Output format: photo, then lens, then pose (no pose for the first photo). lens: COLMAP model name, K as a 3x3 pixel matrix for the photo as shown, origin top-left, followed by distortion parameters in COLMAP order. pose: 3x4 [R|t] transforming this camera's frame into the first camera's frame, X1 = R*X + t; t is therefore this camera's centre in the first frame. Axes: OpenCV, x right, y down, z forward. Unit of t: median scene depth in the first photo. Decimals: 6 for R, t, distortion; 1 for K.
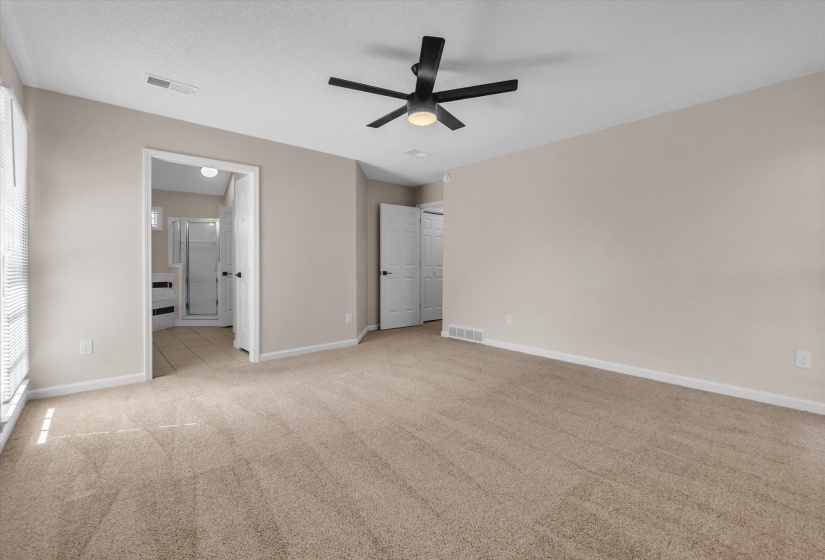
lens RADIAL K [[351.8, 0, 408.3], [0, 351.8, 278.7], [0, 0, 1]] dist [-0.004983, 0.000034]
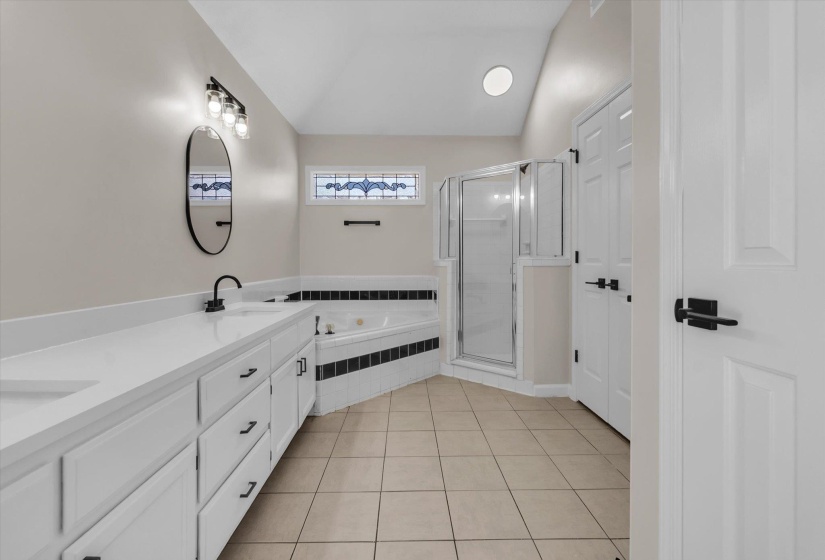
lens RADIAL K [[351.8, 0, 412.5], [0, 351.8, 274.4], [0, 0, 1]] dist [-0.004983, 0.000034]
pose [[0.765421, 0.002402, -0.643526, -0.335401], [-0.006180, 0.999974, -0.003619, -0.016709], [0.643501, 0.006747, 0.765416, 0.535454]]
